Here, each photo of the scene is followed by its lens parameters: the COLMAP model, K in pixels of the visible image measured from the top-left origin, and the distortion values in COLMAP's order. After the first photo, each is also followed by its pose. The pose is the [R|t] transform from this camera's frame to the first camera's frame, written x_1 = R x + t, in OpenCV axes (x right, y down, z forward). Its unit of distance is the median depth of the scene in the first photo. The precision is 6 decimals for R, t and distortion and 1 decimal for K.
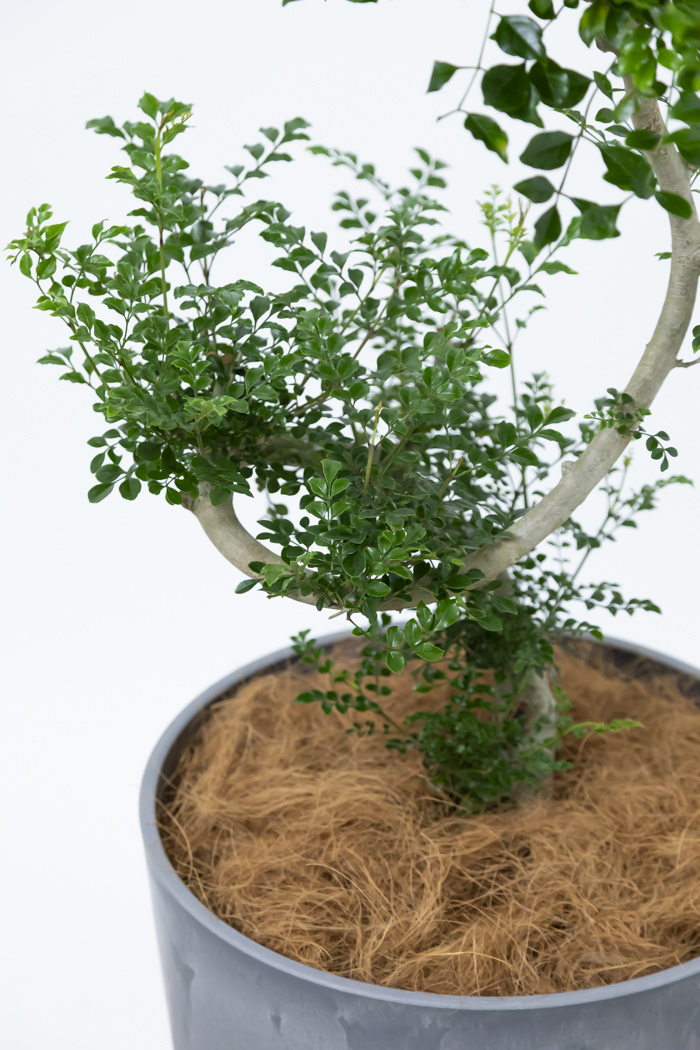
lens RADIAL K [[2857.1, 0, 353.6], [0, 2857.1, 524.5], [0, 0, 1]] dist [0.019460, 0.000000]
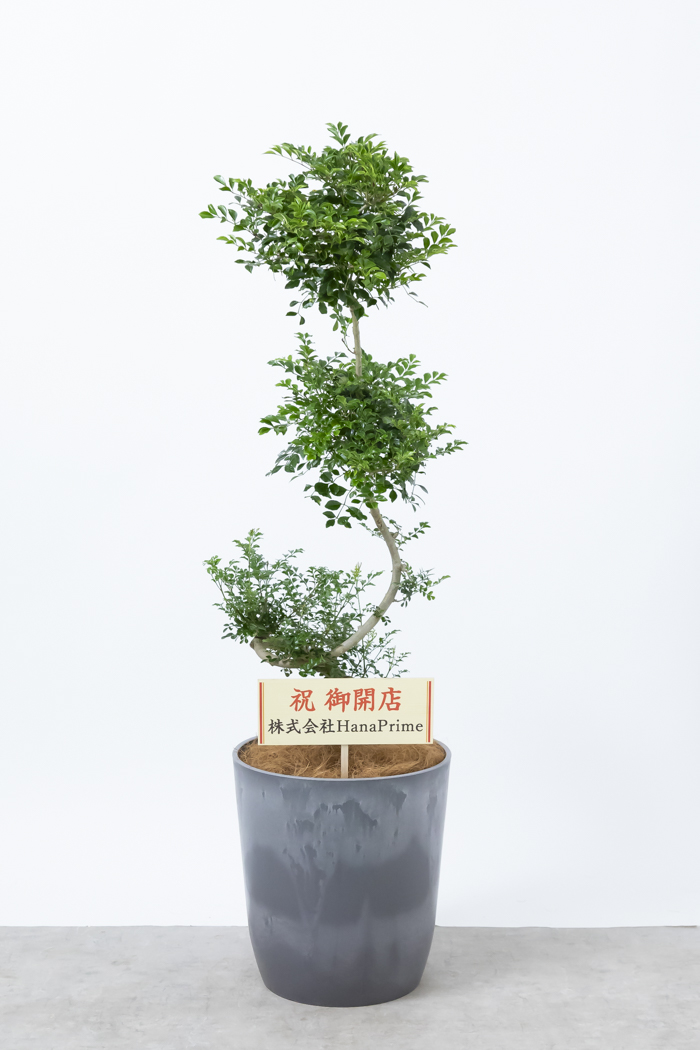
lens RADIAL K [[1838.5, 0, 342.1], [0, 1838.5, 507.3], [0, 0, 1]] dist [0.010674, 0.000000]
pose [[0.989783, 0.016161, -0.141664, 0.350169], [-0.068632, 0.924882, -0.374010, 0.644791], [0.124978, 0.379911, 0.916541, -1.017016]]
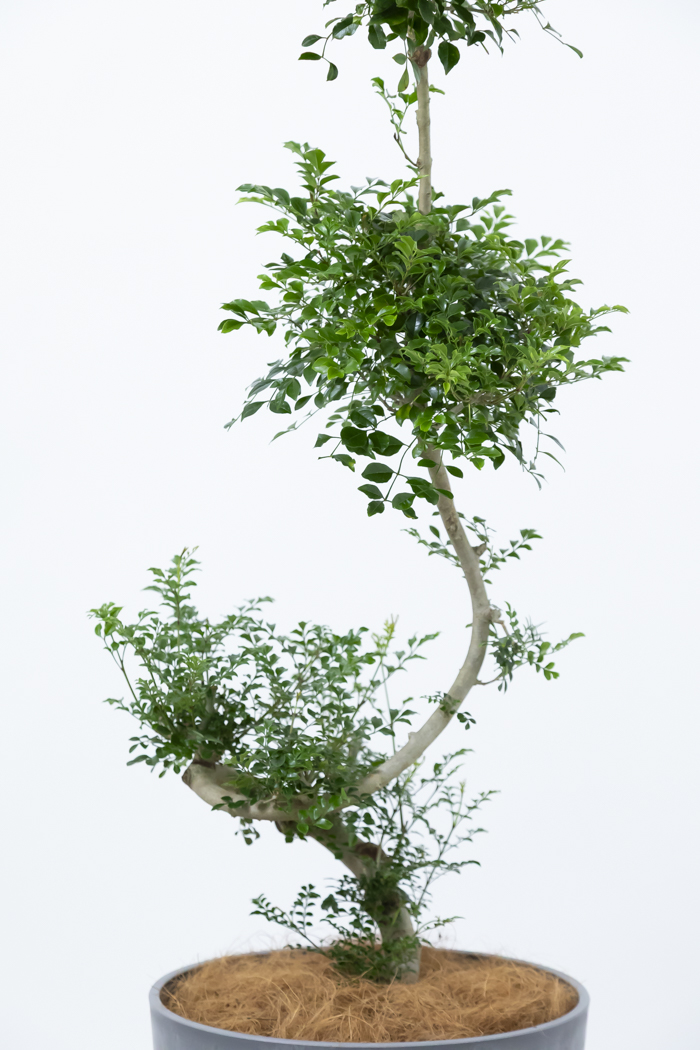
lens RADIAL K [[2467.1, 0, 355.0], [0, 2467.1, 523.8], [0, 0, 1]] dist [0.020022, 0.000000]
pose [[0.999303, 0.003666, -0.037157, 0.092480], [-0.019924, 0.893991, -0.447641, 0.504203], [0.031577, 0.448069, 0.893441, -0.339568]]
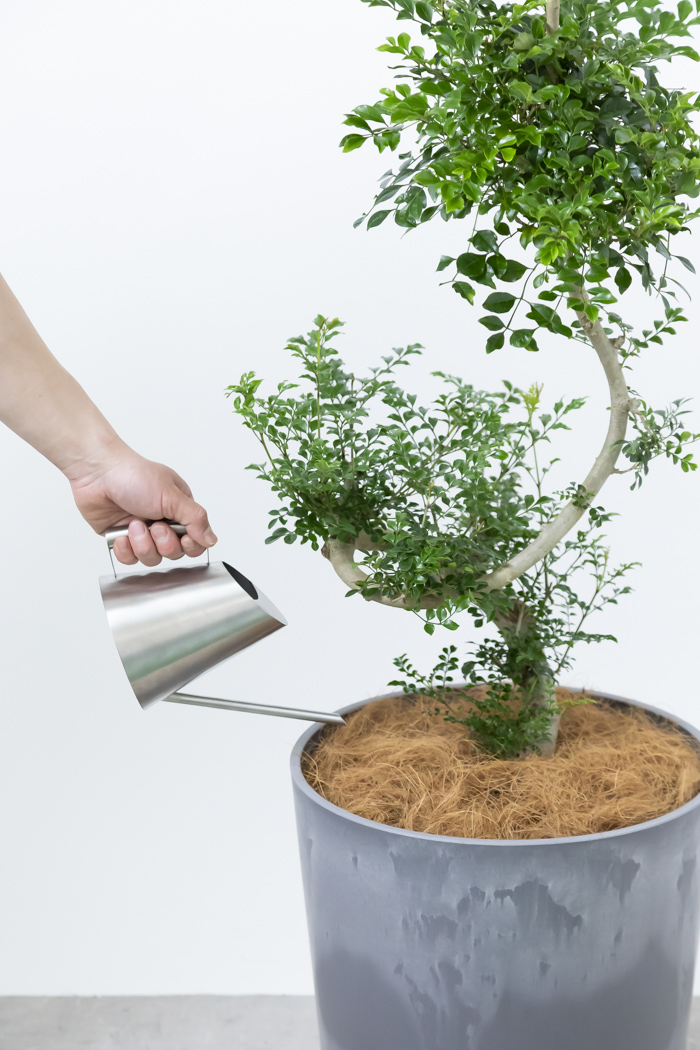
lens RADIAL K [[2798.8, 0, 353.5], [0, 2798.8, 526.8], [0, 0, 1]] dist [-0.036915, 0.000000]
pose [[0.987751, 0.036885, -0.151618, 0.207136], [-0.066466, 0.978559, -0.194948, 0.298481], [0.141176, 0.202638, 0.969024, -0.586720]]
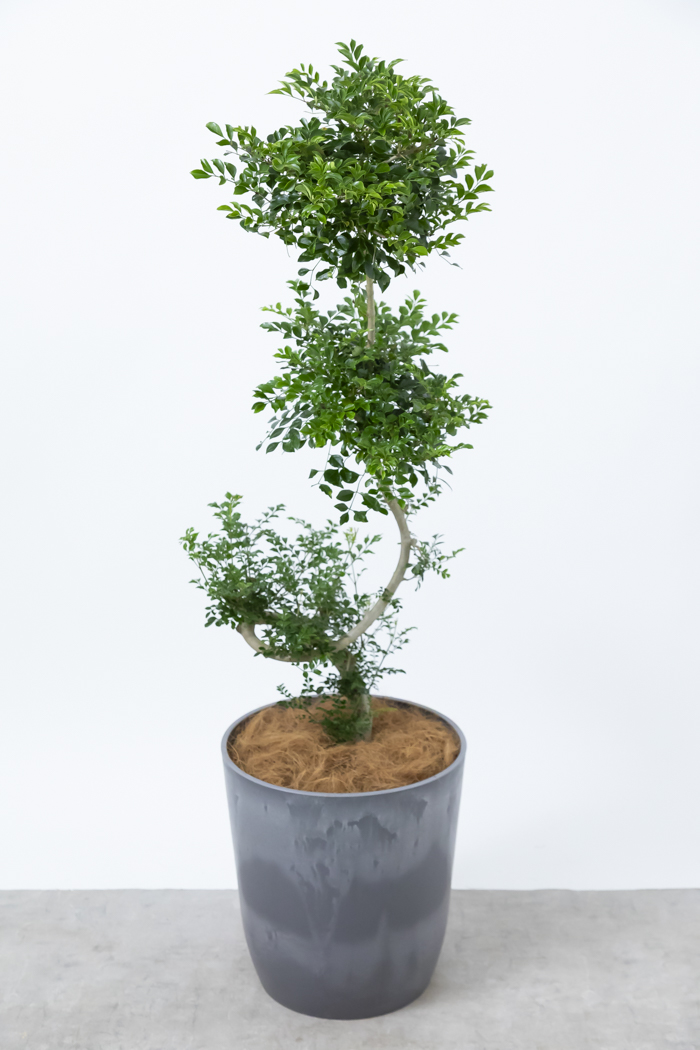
lens RADIAL K [[1767.8, 0, 350.1], [0, 1767.8, 519.5], [0, 0, 1]] dist [0.032282, 0.000000]
pose [[0.999607, 0.001075, -0.028005, 0.106348], [-0.006575, 0.980375, -0.197034, 0.238806], [0.027243, 0.197141, 0.979997, -0.787987]]
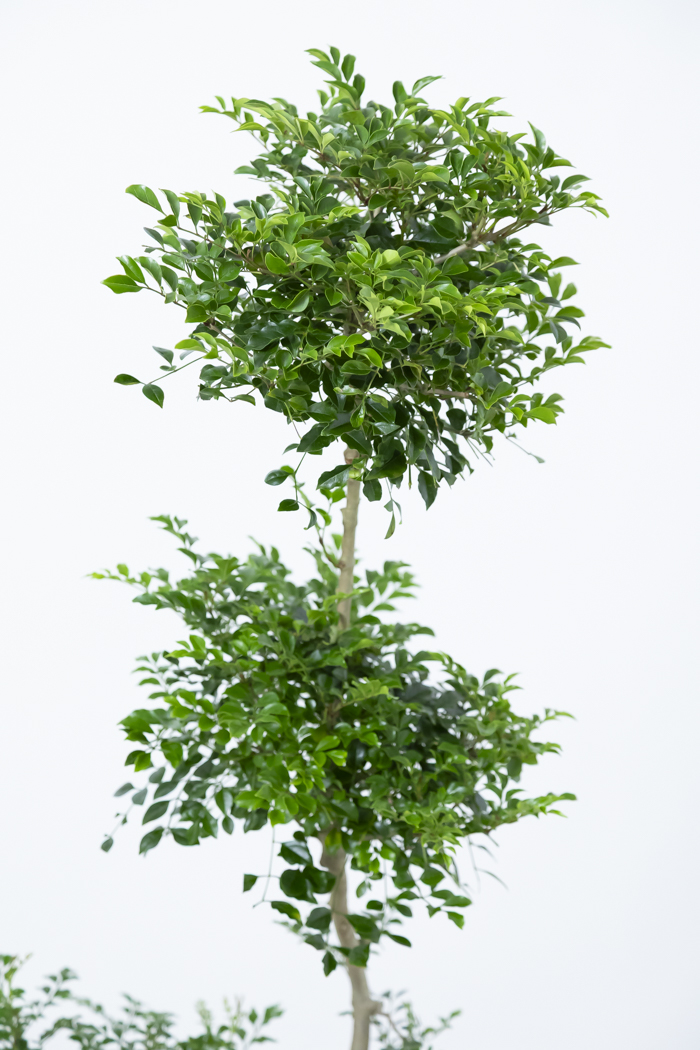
lens RADIAL K [[2799.2, 0, 344.4], [0, 2799.2, 520.7], [0, 0, 1]] dist [0.022149, 0.000000]
pose [[0.956678, -0.055397, 0.285828, -0.304220], [0.157685, 0.923866, -0.348722, 0.184733], [-0.244748, 0.378685, 0.892578, -0.445073]]
